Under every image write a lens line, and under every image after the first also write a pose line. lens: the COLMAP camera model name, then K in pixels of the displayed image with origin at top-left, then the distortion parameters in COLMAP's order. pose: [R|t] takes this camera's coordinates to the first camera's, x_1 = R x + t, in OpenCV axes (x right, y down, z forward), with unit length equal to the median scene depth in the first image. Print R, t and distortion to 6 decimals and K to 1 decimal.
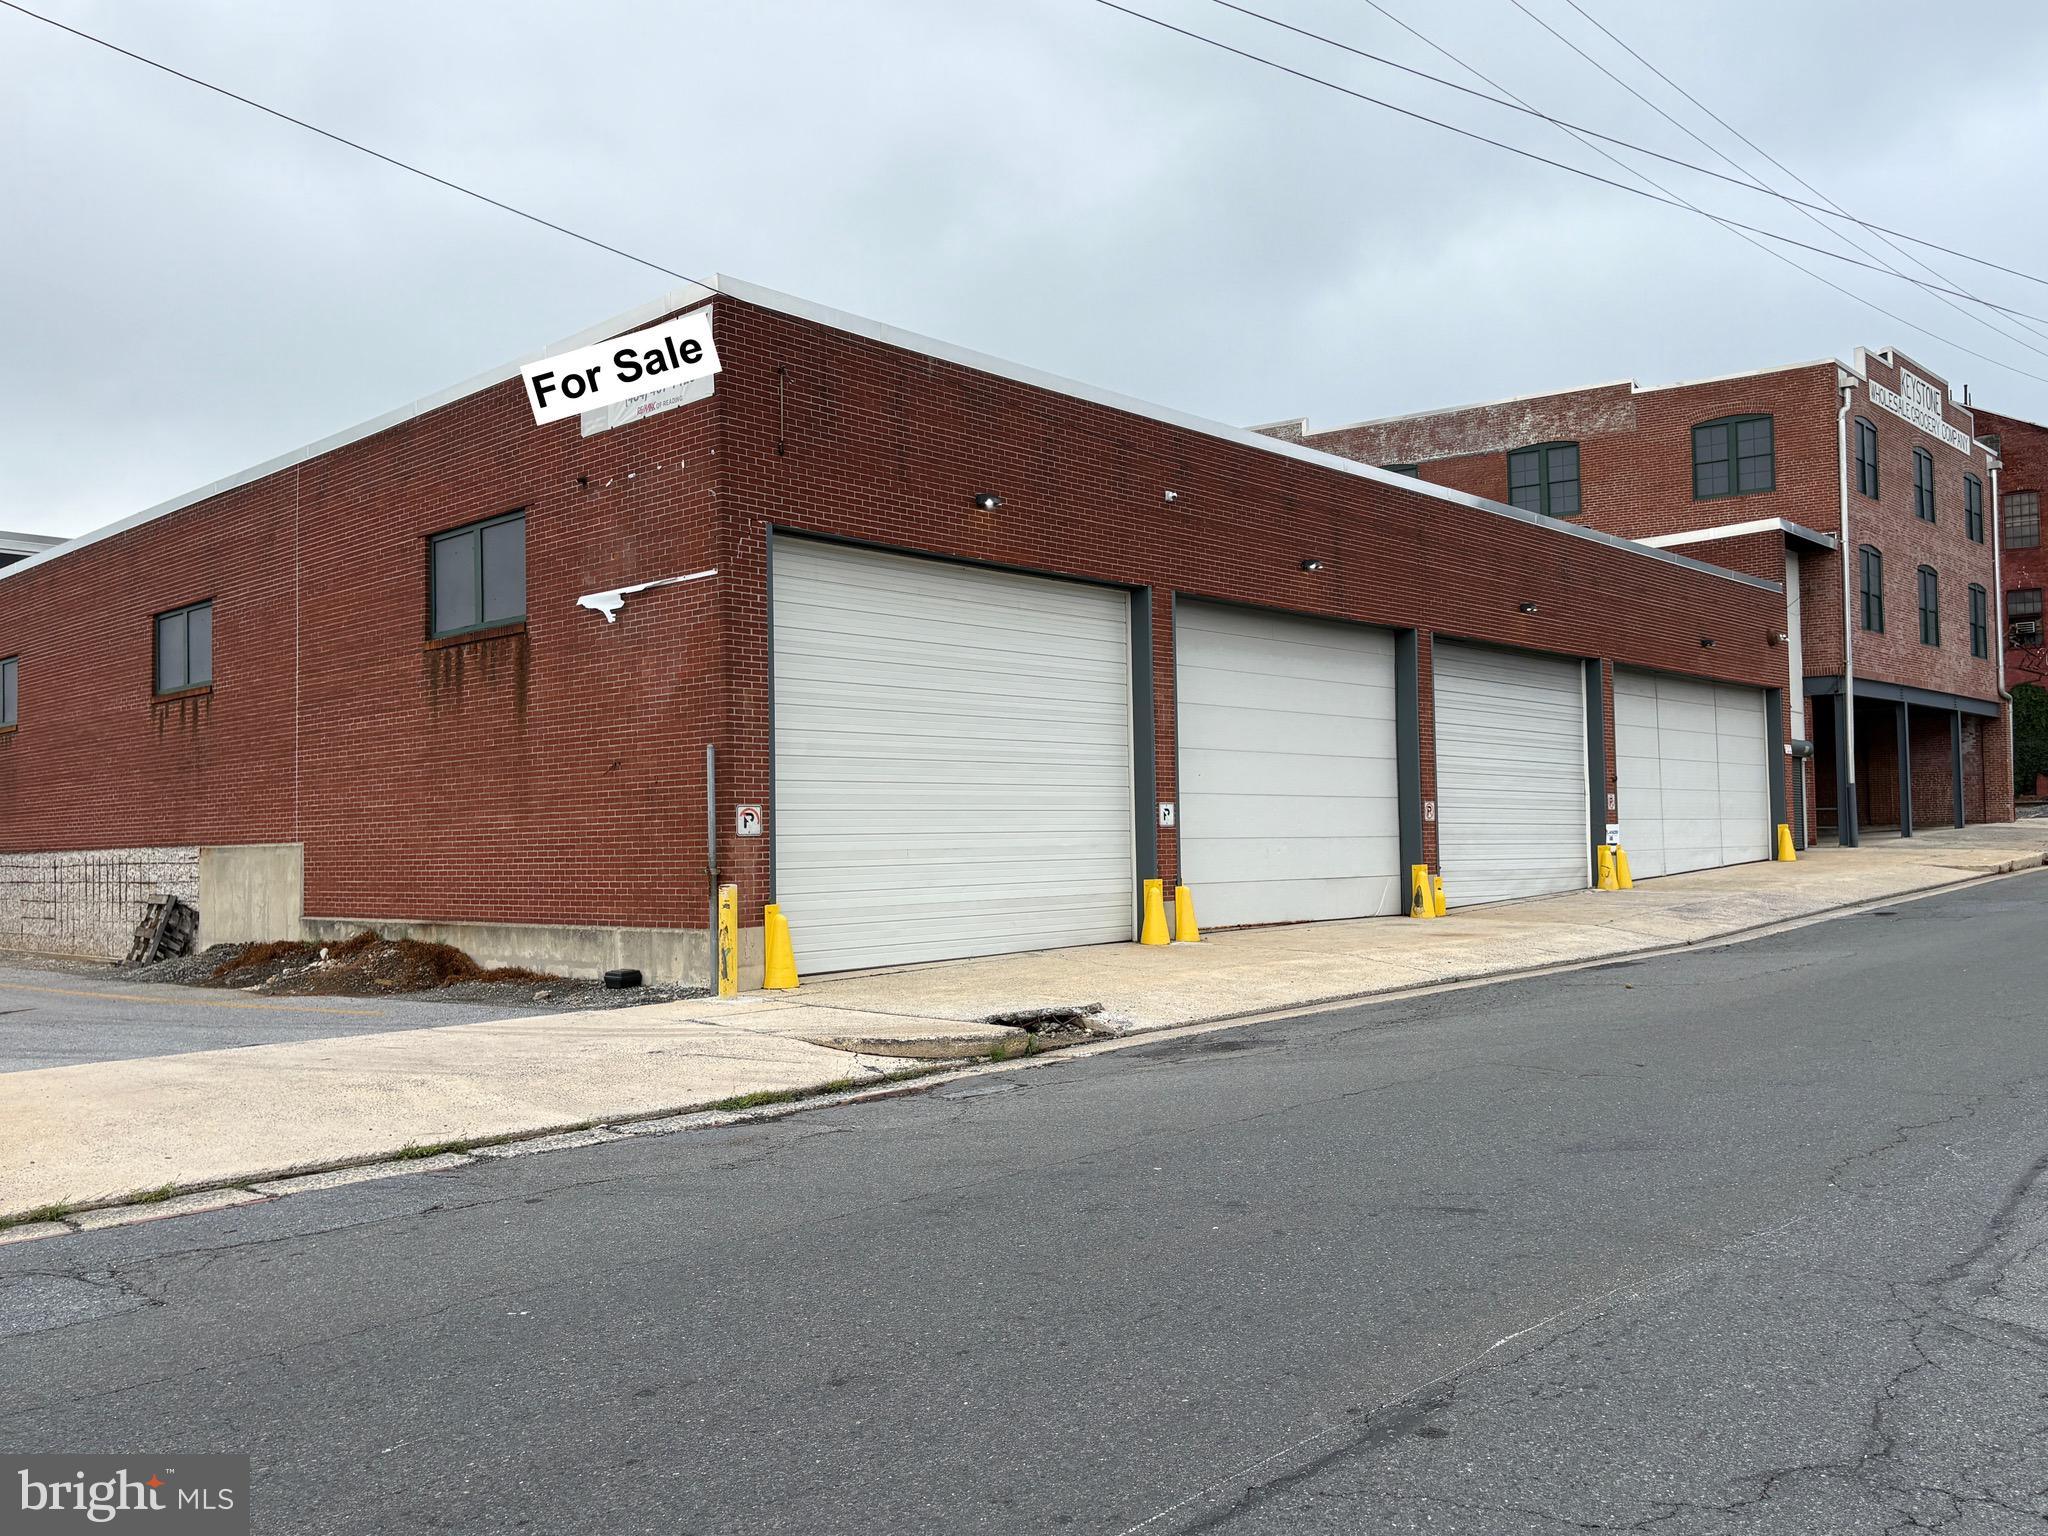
lens RADIAL K [[1665.0, 0, 1026.6], [0, 1665.0, 765.2], [0, 0, 1]] dist [0.062164, -0.049532]
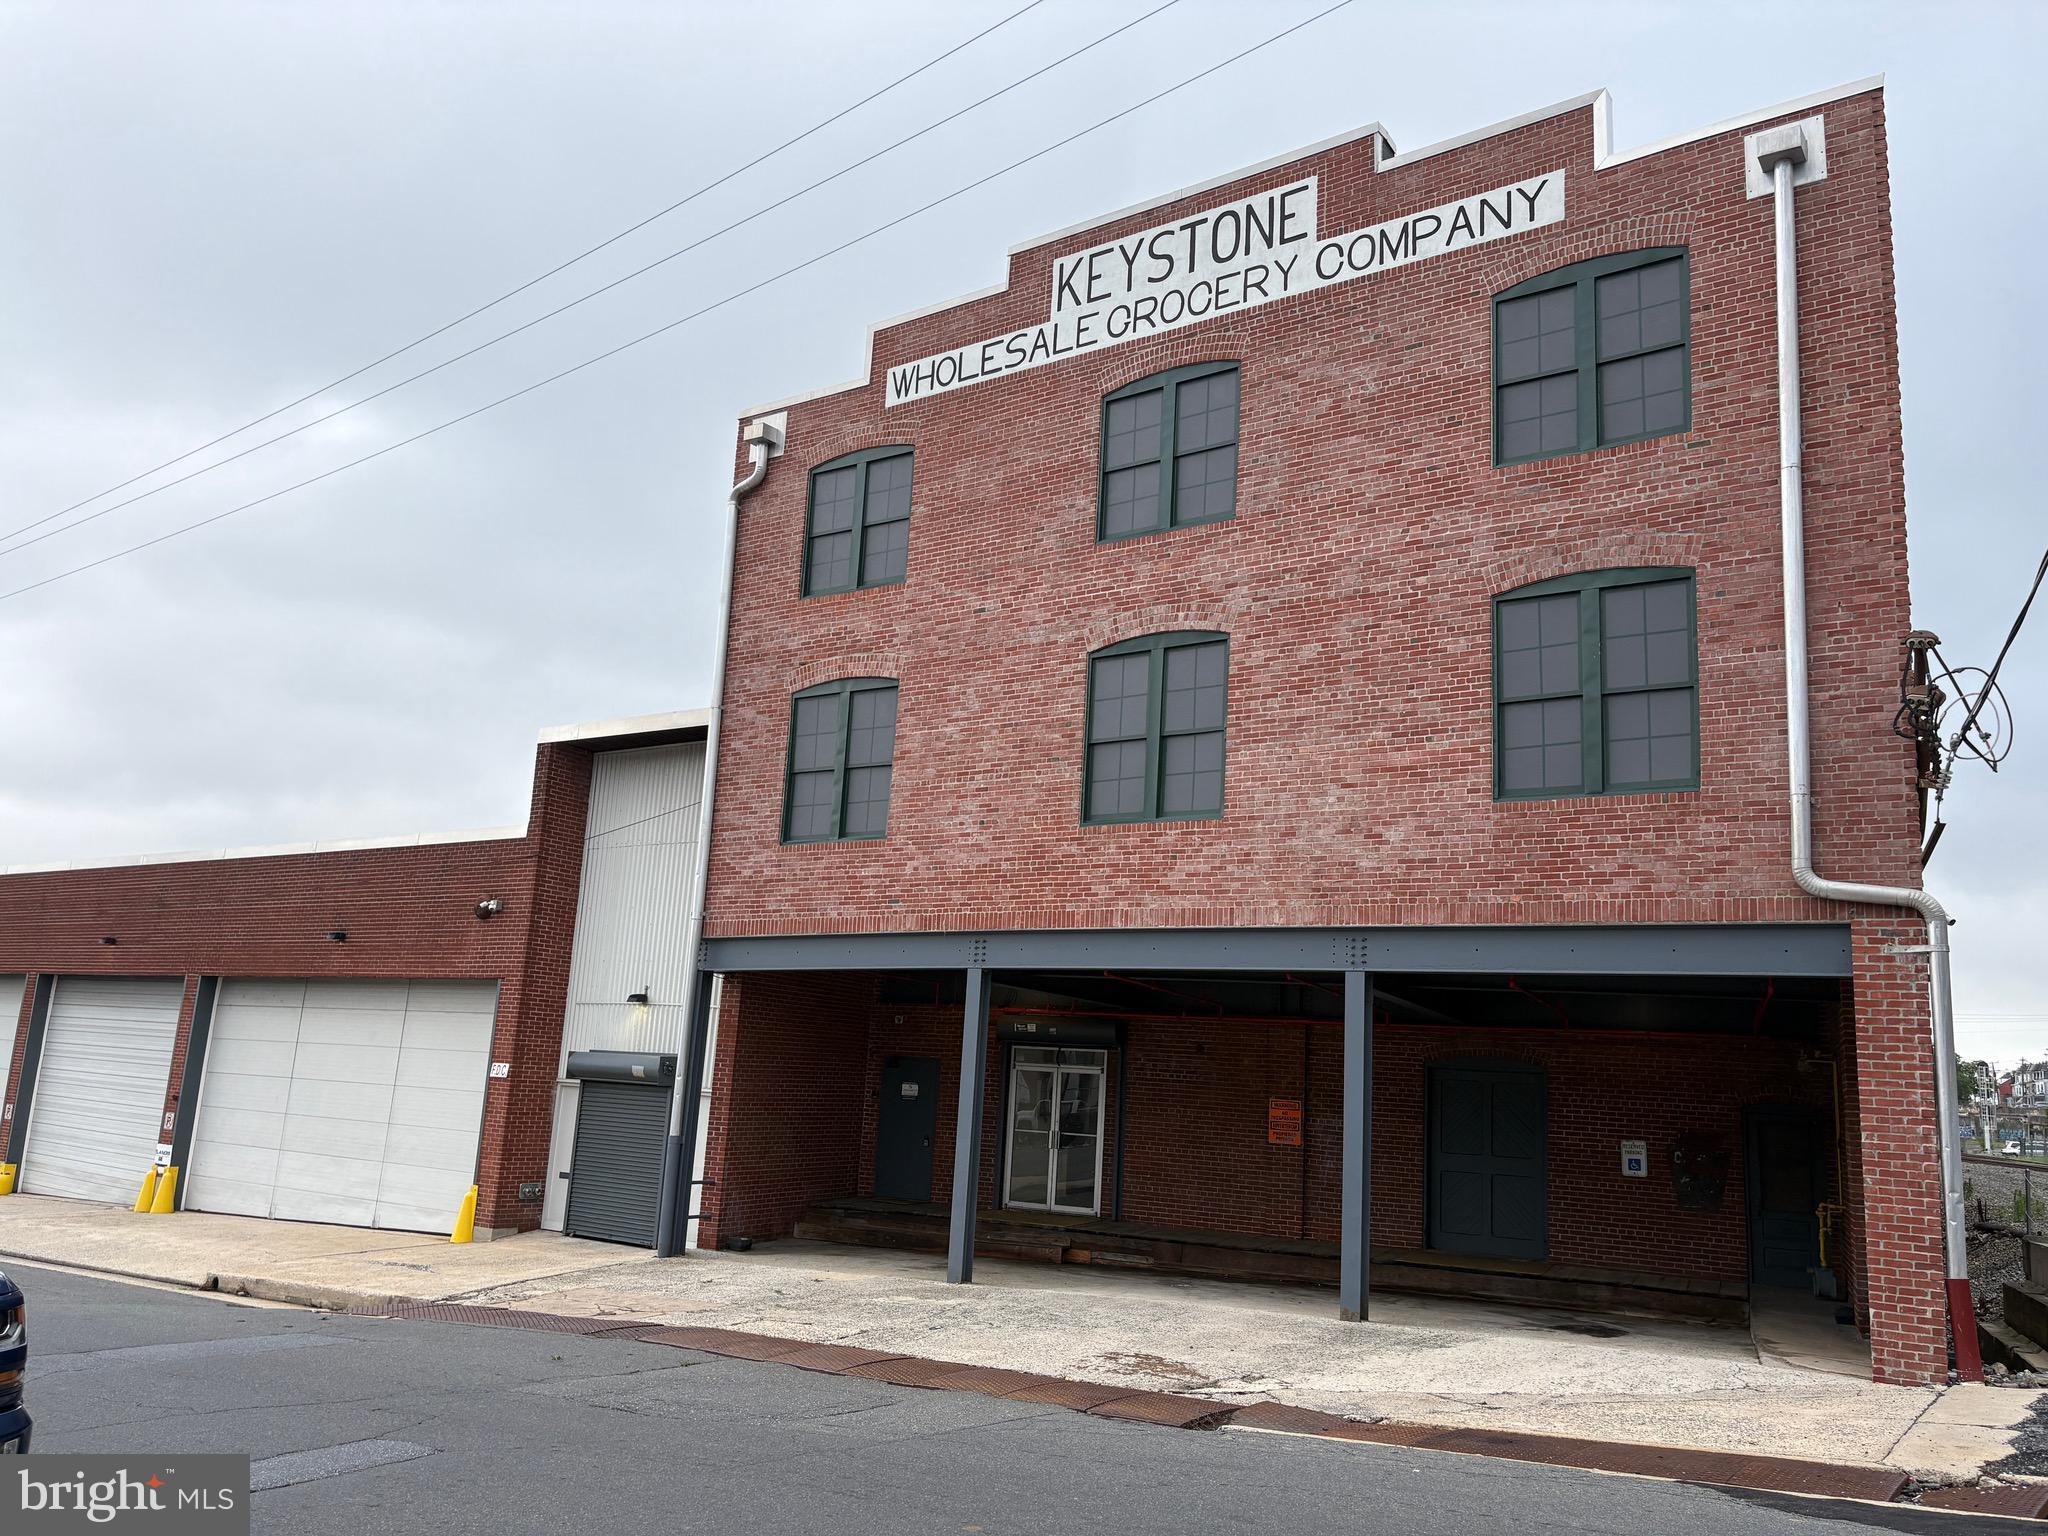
lens RADIAL K [[1554.8, 0, 1025.7], [0, 1554.8, 761.0], [0, 0, 1]] dist [0.052904, -0.048446]
pose [[0.127400, -0.176138, -0.976086, 1.462381], [-0.010175, 0.983822, -0.178861, -0.027924], [0.991799, 0.032719, 0.123547, 1.488074]]
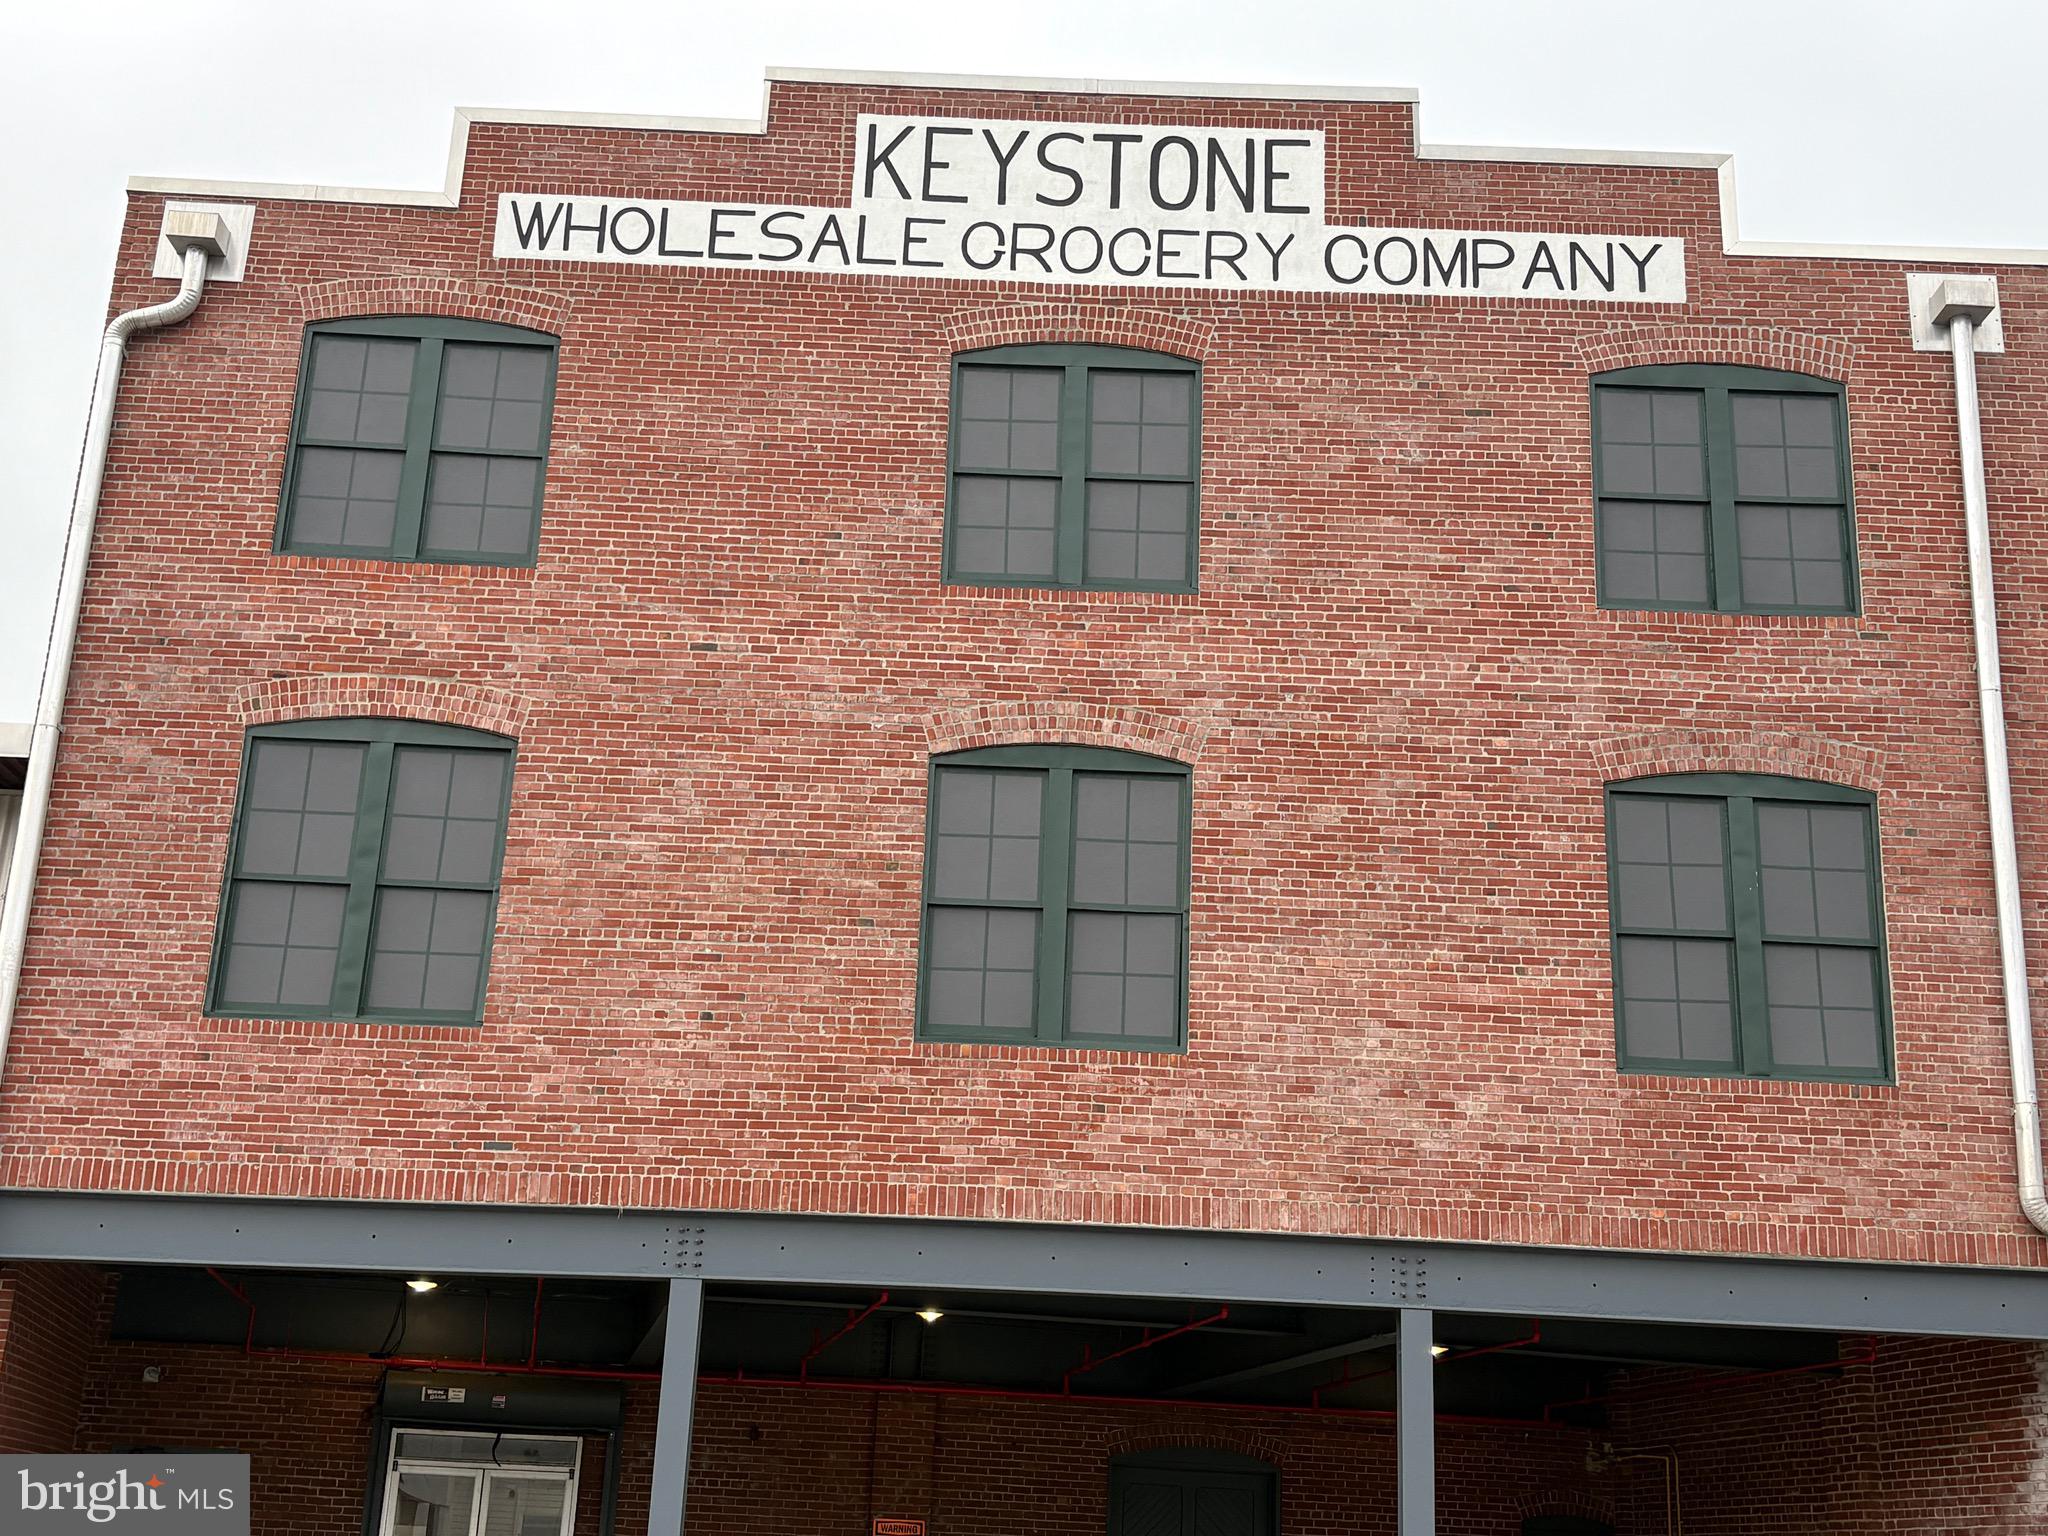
lens RADIAL K [[2354.6, 0, 1018.8], [0, 2354.6, 774.4], [0, 0, 1]] dist [0.056693, 0.000000]
pose [[0.692082, -0.192074, -0.695794, 1.267425], [-0.016865, 0.959380, -0.281612, -0.017542], [0.721622, 0.206633, 0.660731, 1.218569]]
